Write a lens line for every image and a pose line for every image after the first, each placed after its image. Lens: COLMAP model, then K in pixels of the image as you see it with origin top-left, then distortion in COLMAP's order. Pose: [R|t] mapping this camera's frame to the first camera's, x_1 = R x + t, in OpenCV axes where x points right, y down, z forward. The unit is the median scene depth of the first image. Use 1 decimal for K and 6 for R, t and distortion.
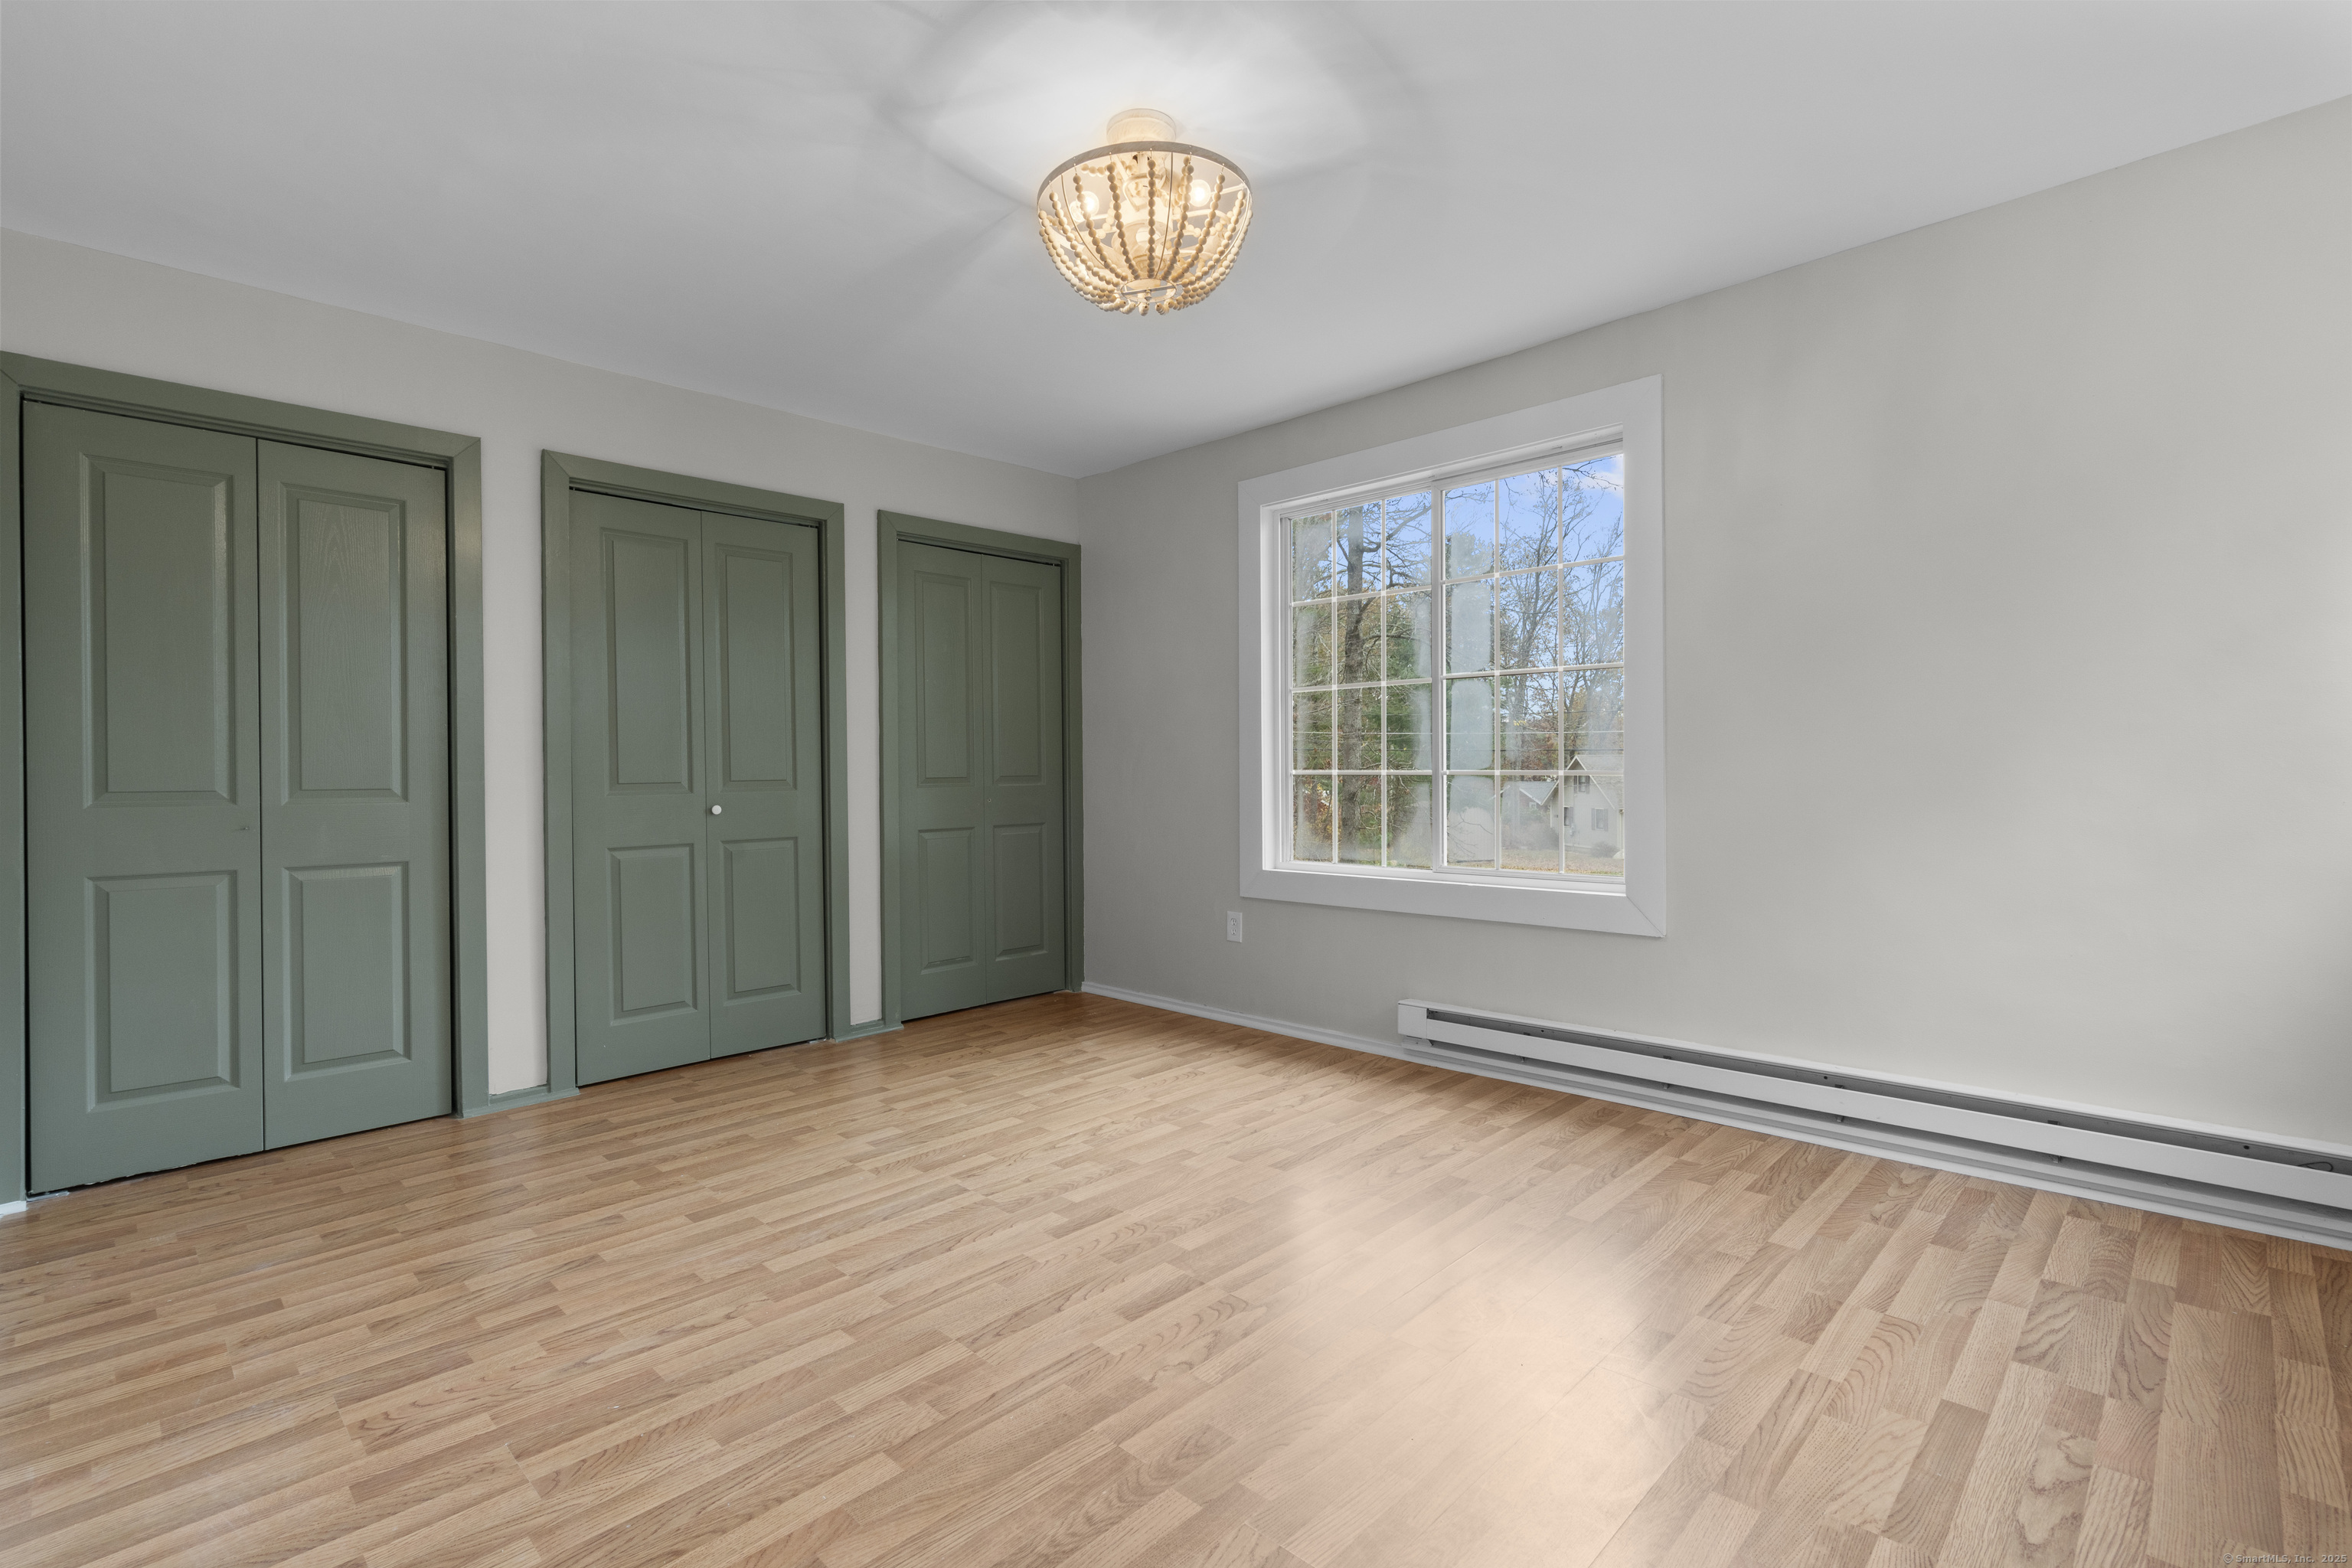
lens RADIAL K [[1077.2, 0, 1166.6], [0, 1077.2, 776.9], [0, 0, 1]] dist [0.000839, 0.000092]
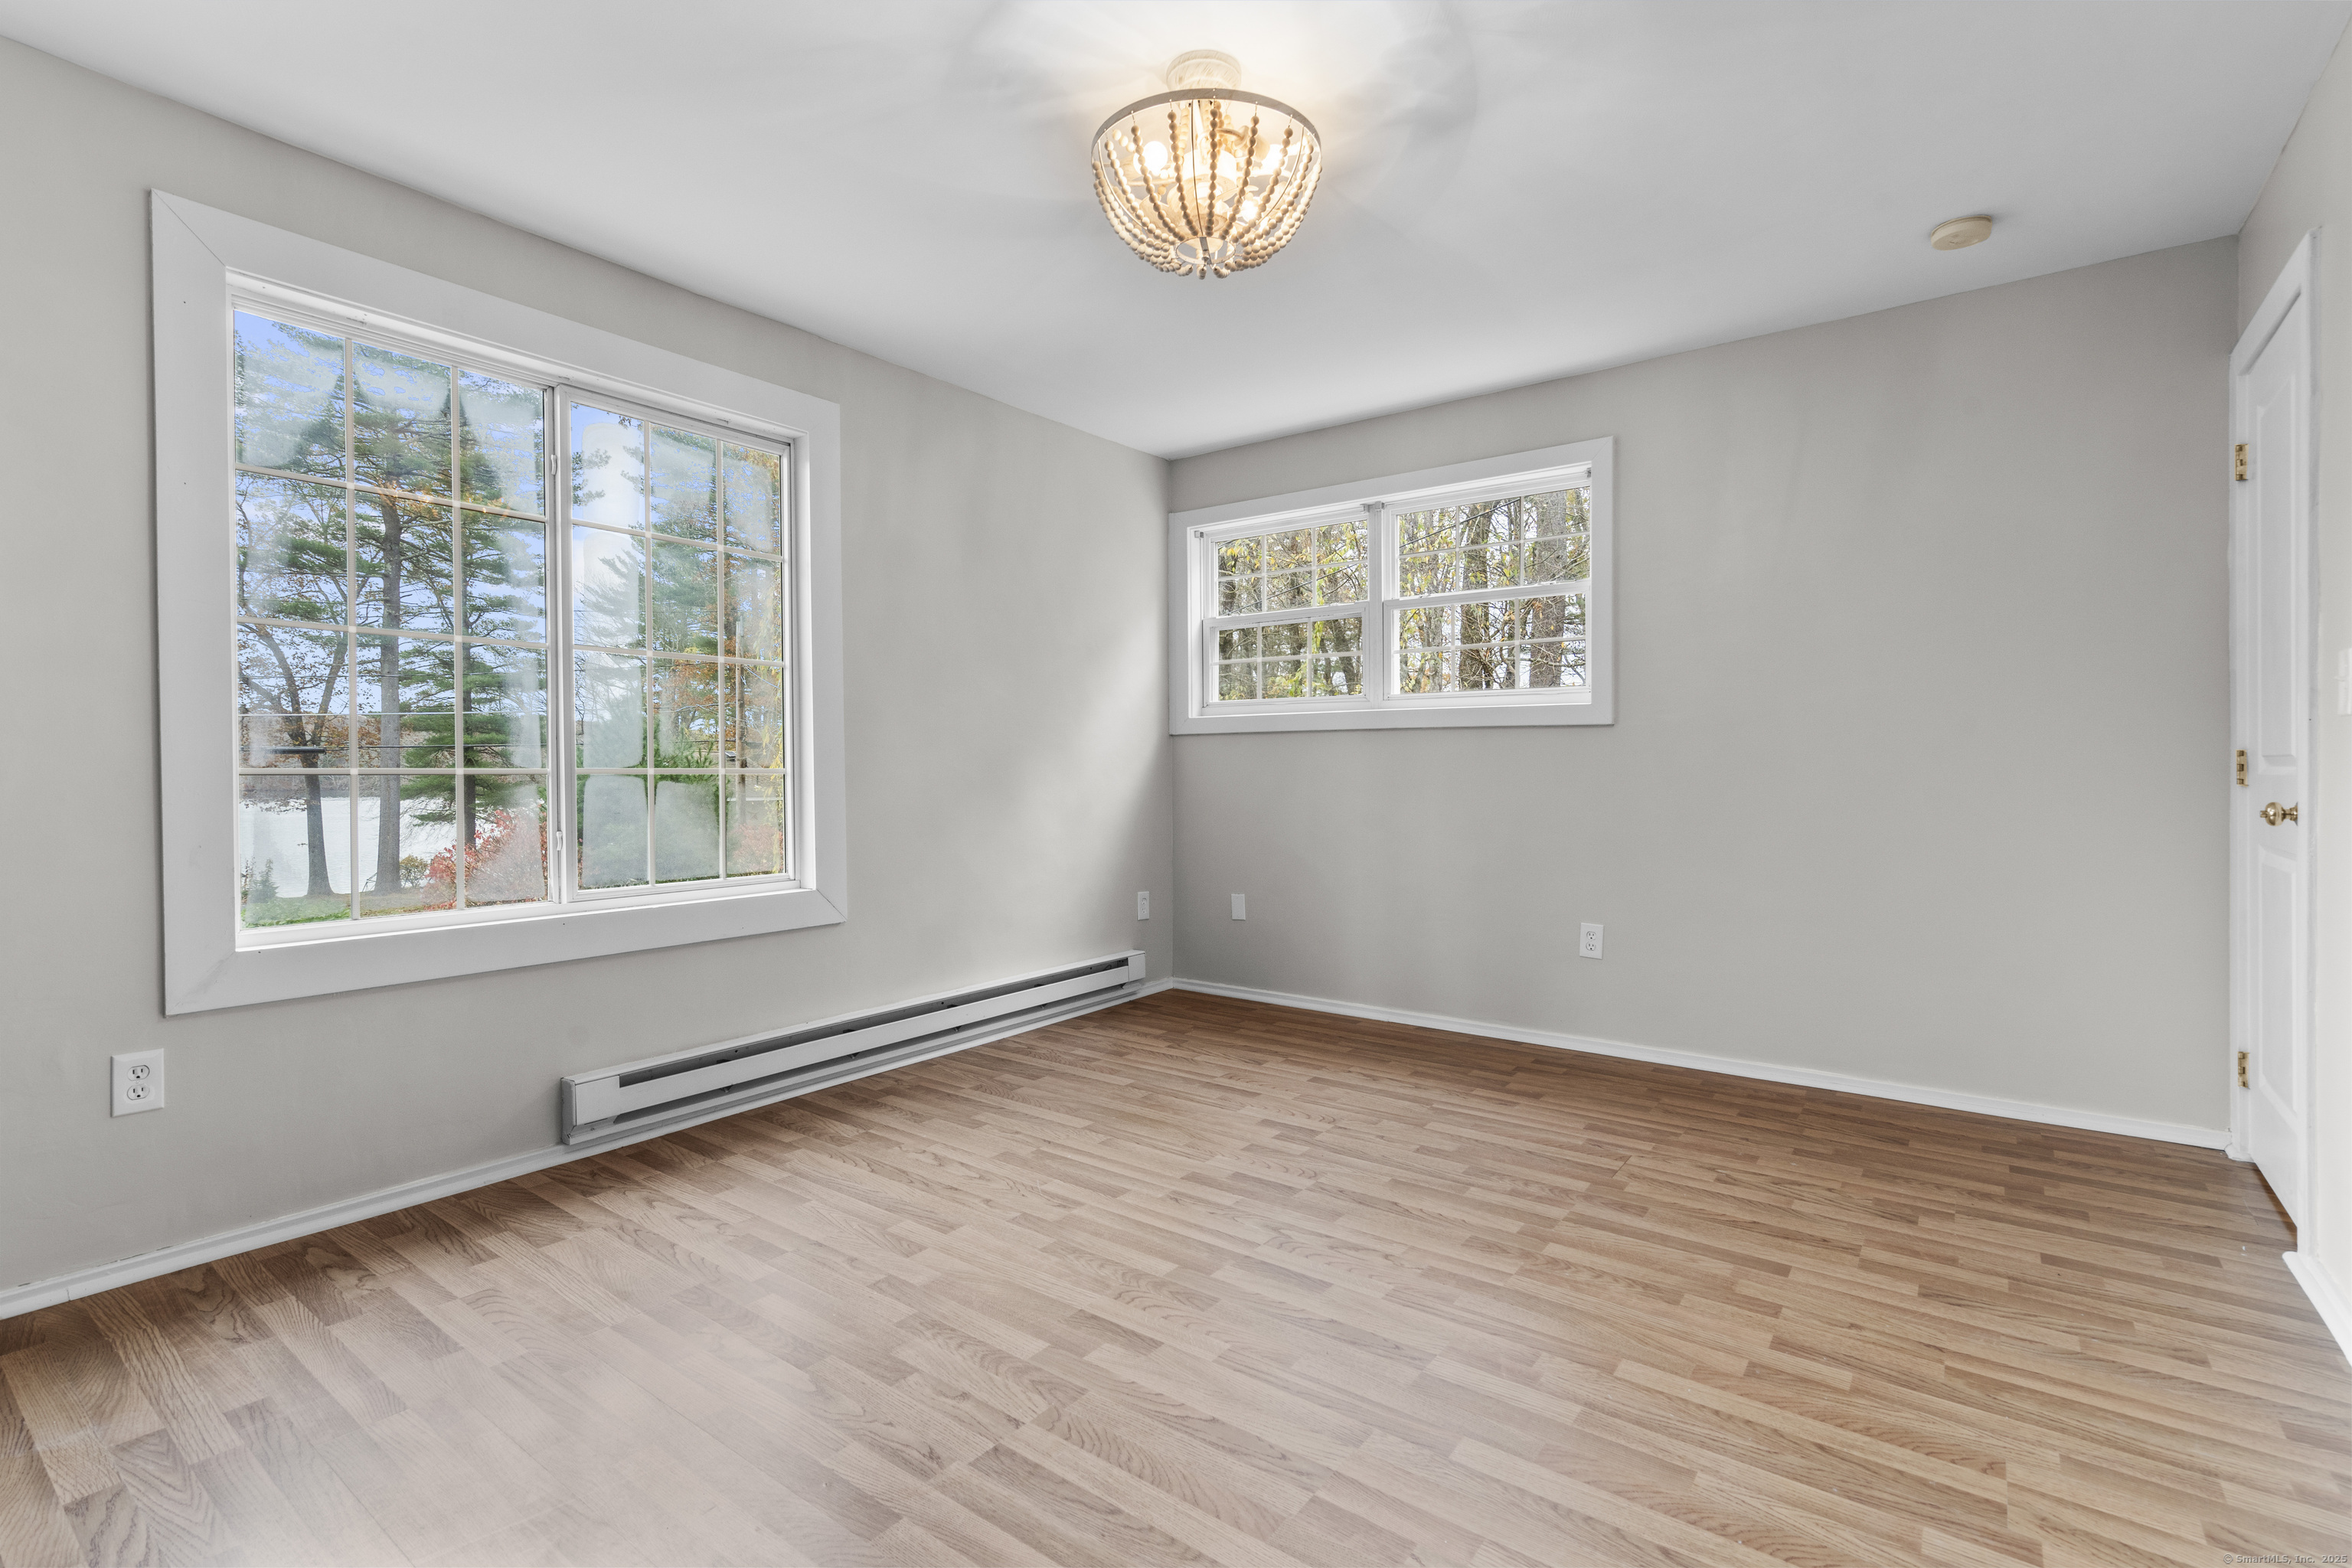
lens RADIAL K [[1077.2, 0, 1166.6], [0, 1077.2, 776.9], [0, 0, 1]] dist [0.000839, 0.000092]
pose [[-0.130343, 0.002898, 0.991465, -0.773020], [0.010169, 0.999947, -0.001586, 0.007402], [-0.991417, 0.009876, -0.130365, 0.946972]]
